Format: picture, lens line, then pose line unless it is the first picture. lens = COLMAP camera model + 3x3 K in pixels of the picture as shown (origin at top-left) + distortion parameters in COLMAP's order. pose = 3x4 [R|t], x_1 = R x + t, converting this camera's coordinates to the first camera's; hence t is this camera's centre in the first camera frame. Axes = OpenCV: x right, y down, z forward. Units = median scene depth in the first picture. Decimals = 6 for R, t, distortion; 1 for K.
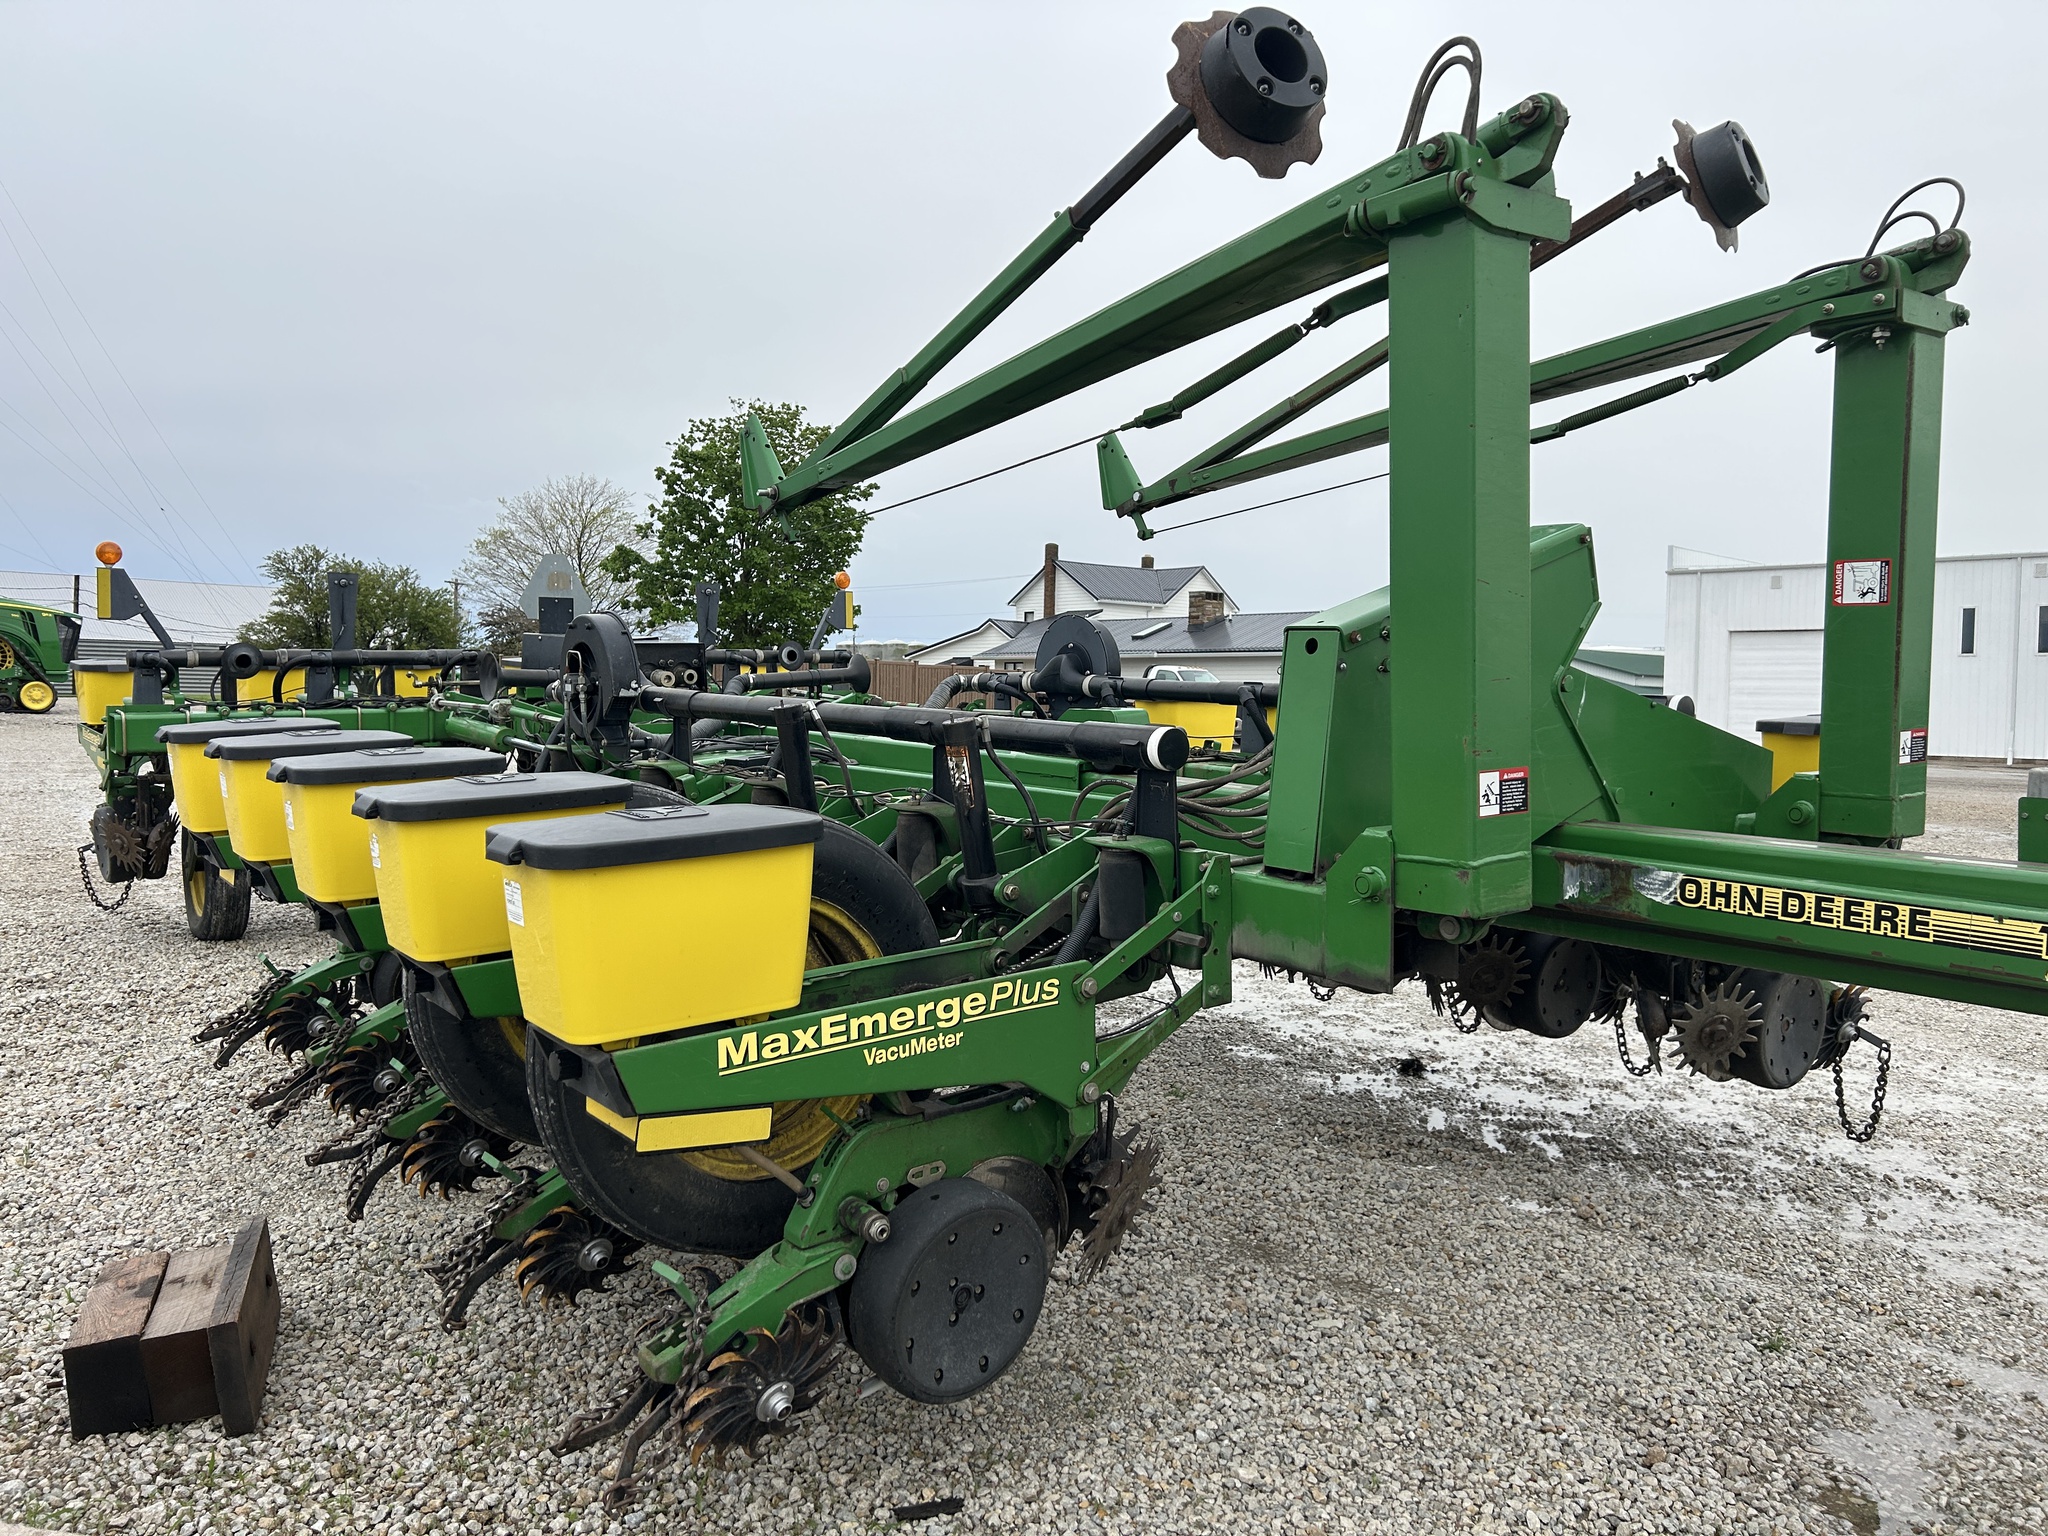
lens RADIAL K [[1491.4, 0, 1029.3], [0, 1491.4, 736.2], [0, 0, 1]] dist [0.054861, -0.060865]
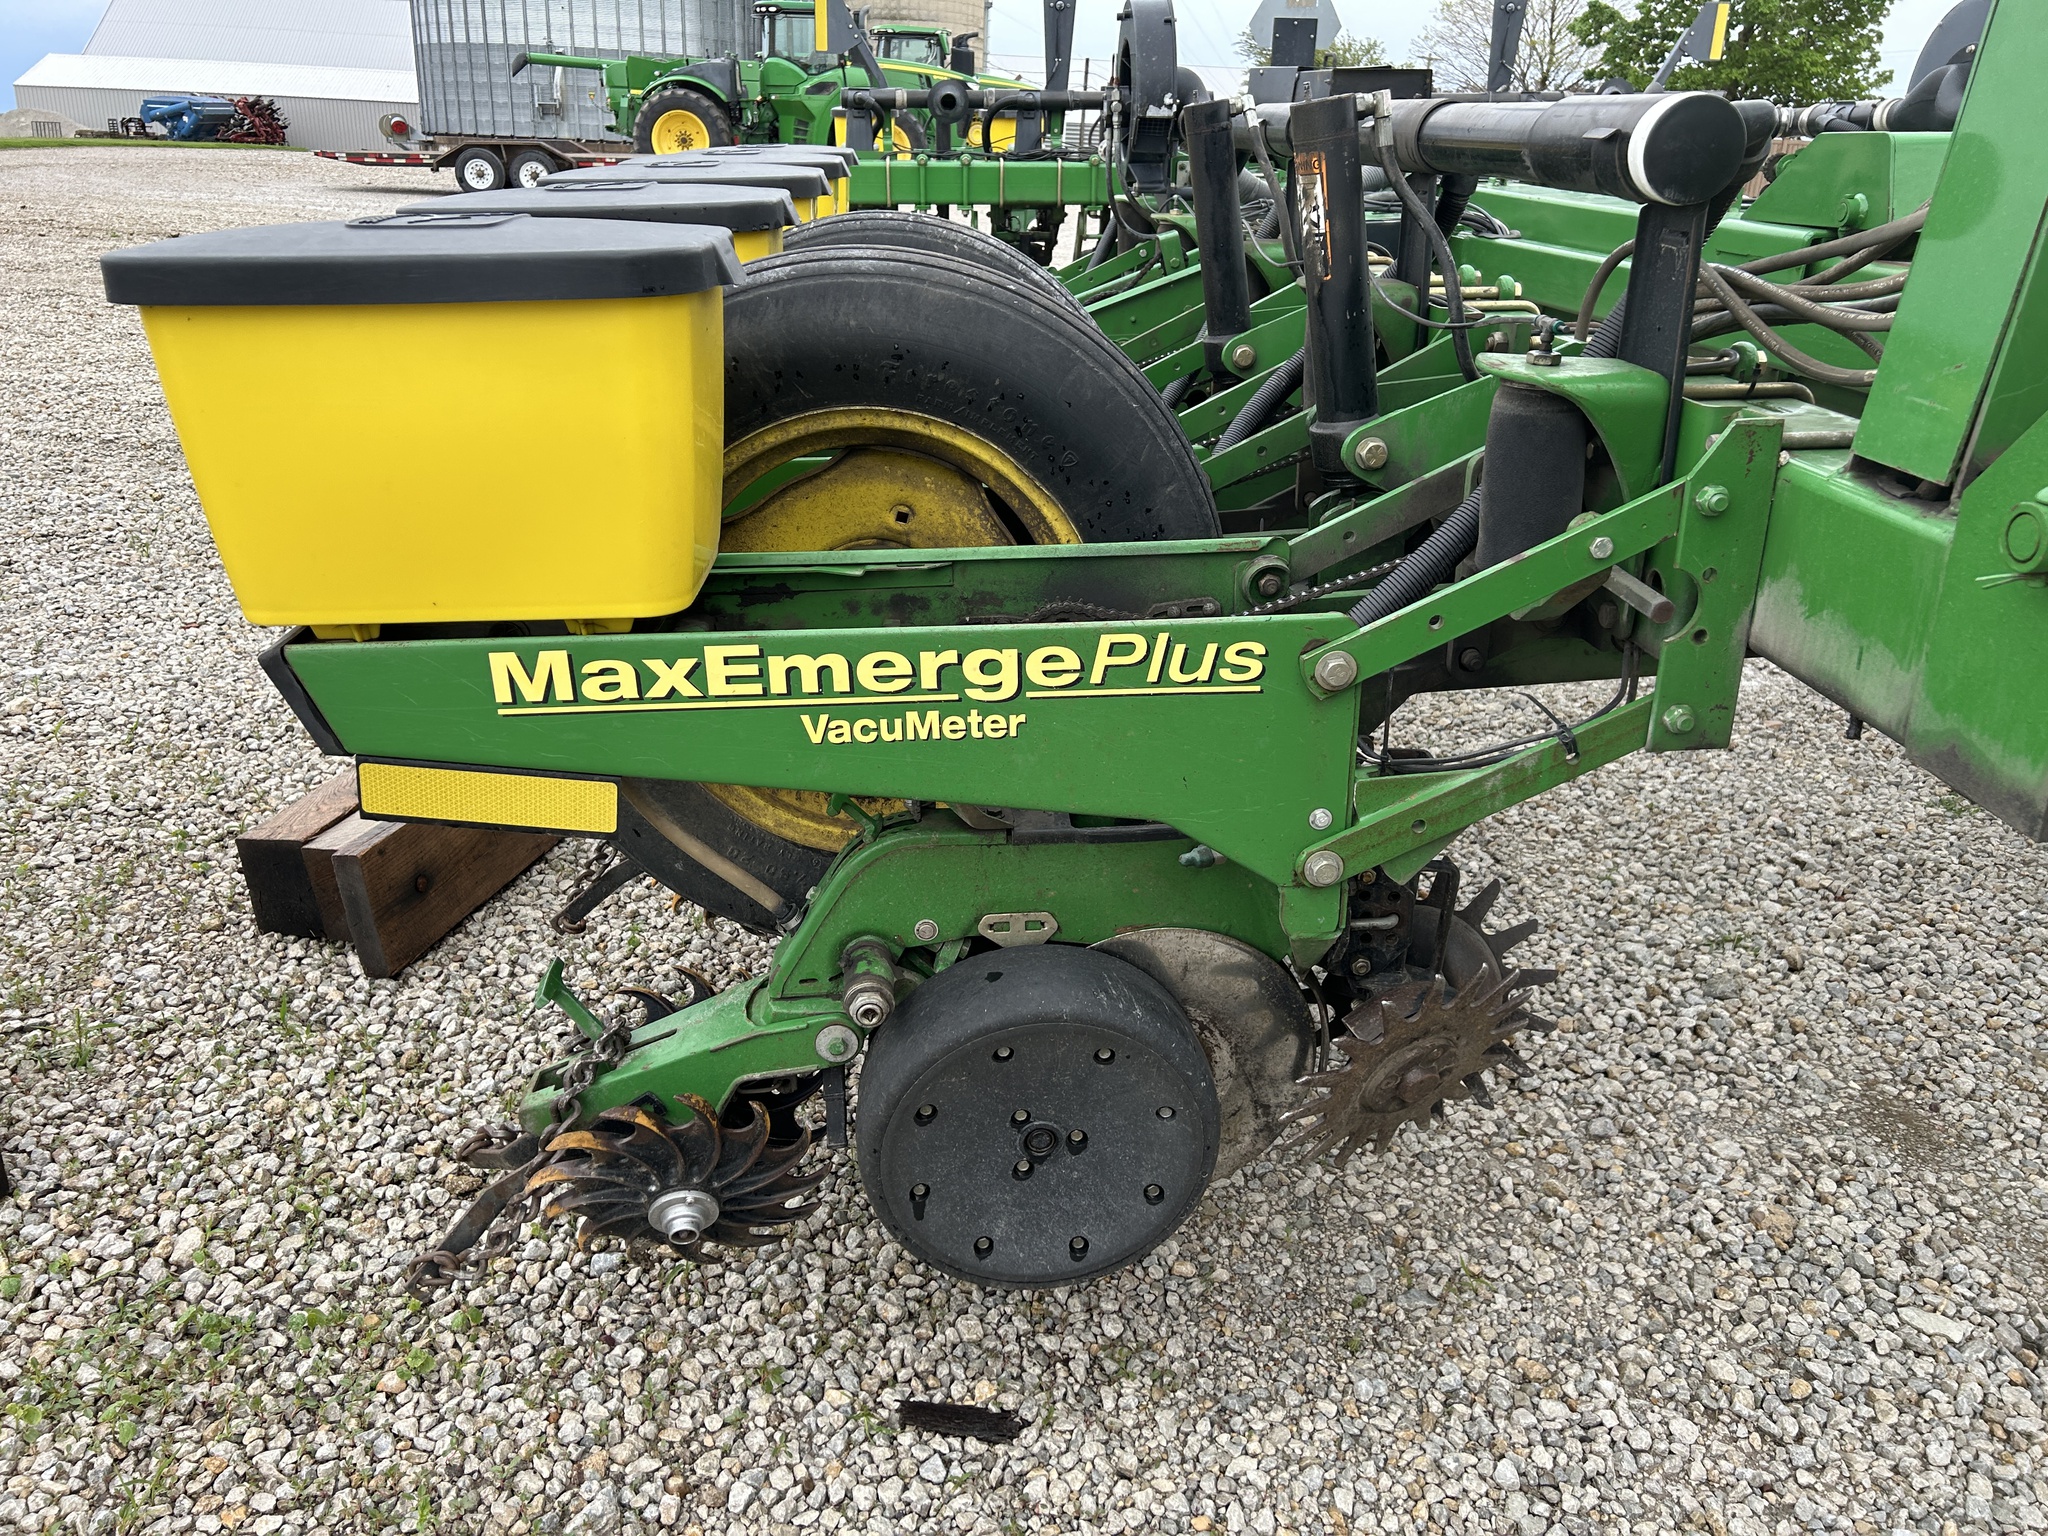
lens RADIAL K [[1507.5, 0, 1049.2], [0, 1507.5, 760.7], [0, 0, 1]] dist [0.026153, 0.001778]
pose [[0.825526, 0.220893, -0.519339, 0.205618], [-0.040287, 0.940937, 0.336176, 0.033732], [0.562924, -0.256599, 0.785667, 0.519729]]
